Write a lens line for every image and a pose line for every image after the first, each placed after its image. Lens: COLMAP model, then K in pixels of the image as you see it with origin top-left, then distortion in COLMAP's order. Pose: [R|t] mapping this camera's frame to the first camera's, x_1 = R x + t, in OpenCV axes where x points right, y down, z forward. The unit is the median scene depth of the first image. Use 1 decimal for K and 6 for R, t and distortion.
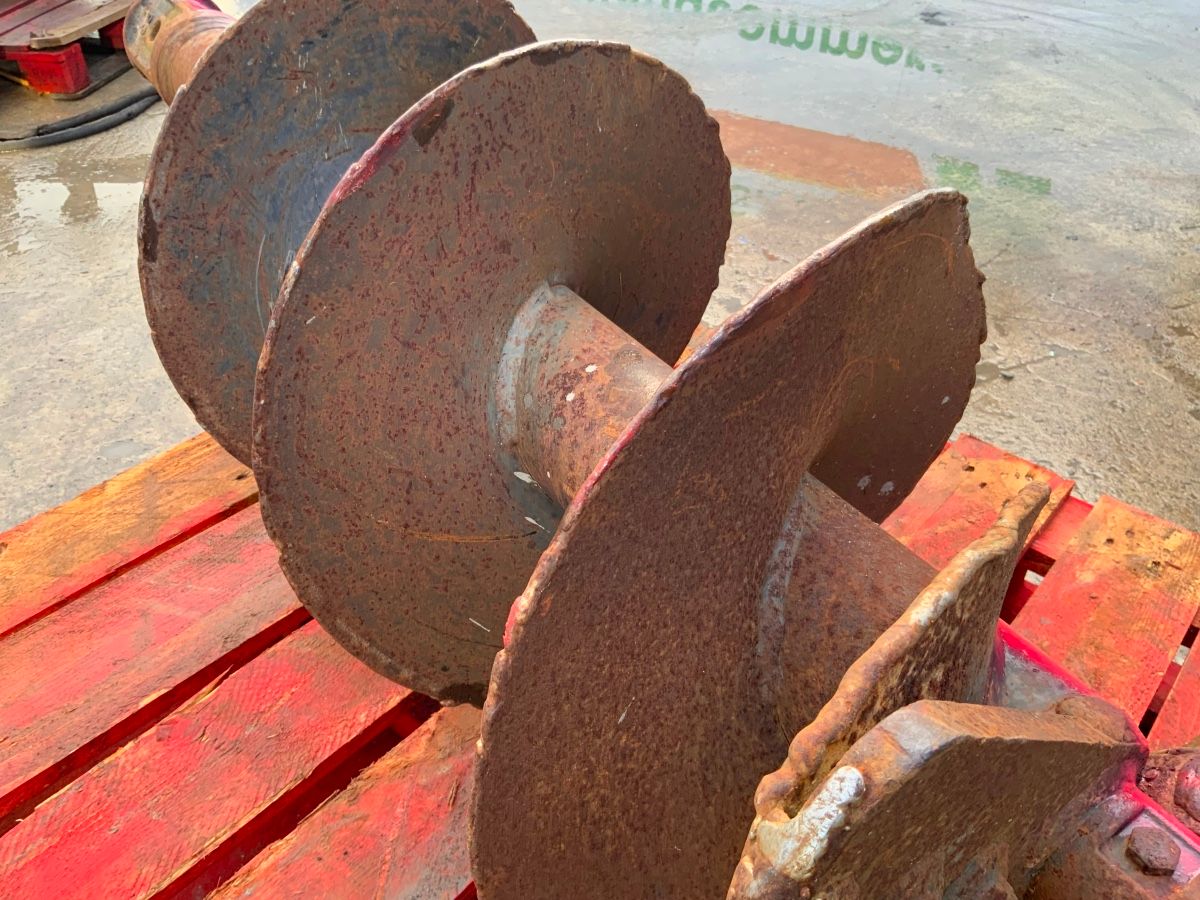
lens RADIAL K [[1028.4, 0, 600.0], [0, 1028.4, 450.0], [0, 0, 1]] dist [0.001927, -0.022378]
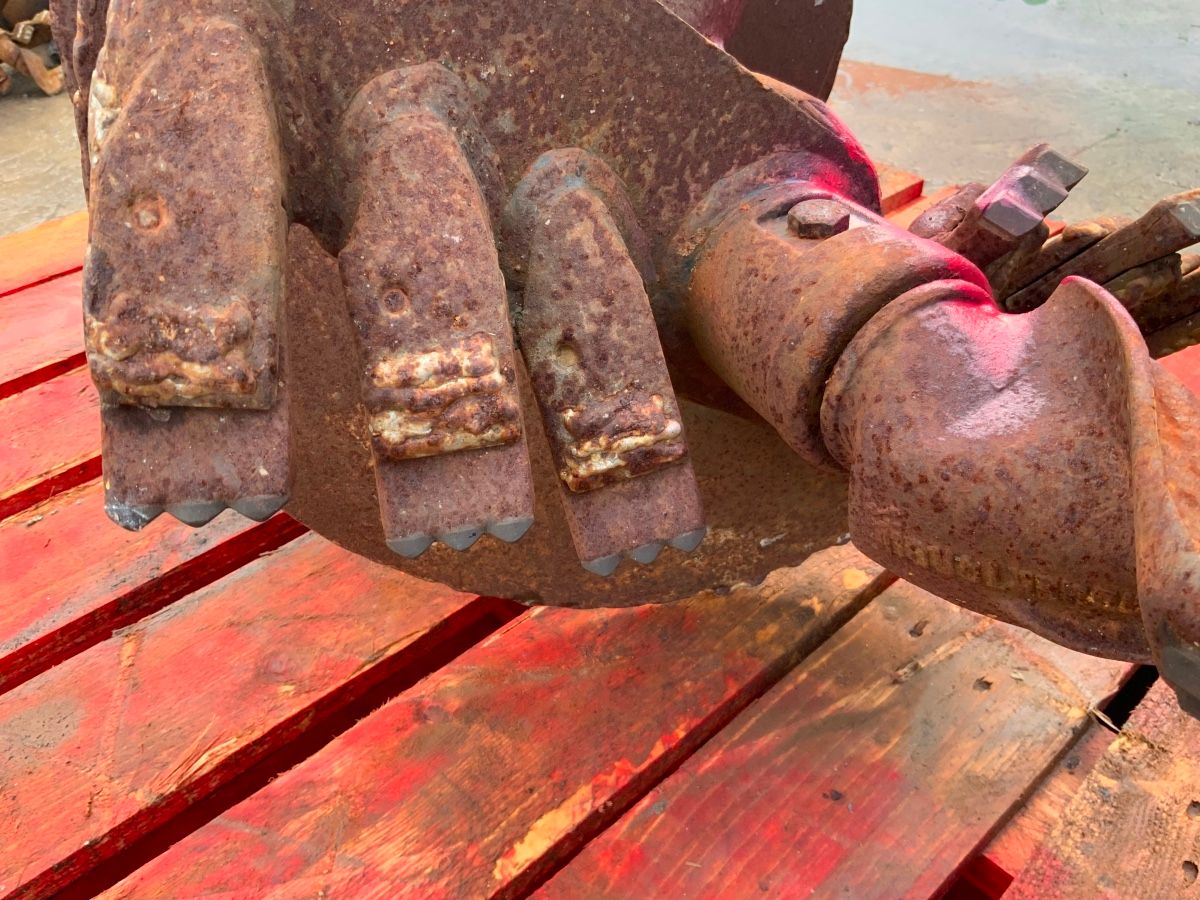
lens RADIAL K [[1028.4, 0, 600.0], [0, 1028.4, 450.0], [0, 0, 1]] dist [0.001927, -0.022378]
pose [[0.989746, 0.024842, -0.140662, 0.285625], [-0.023190, 0.999642, 0.013369, 0.337990], [0.140943, -0.009970, 0.989967, 0.076744]]
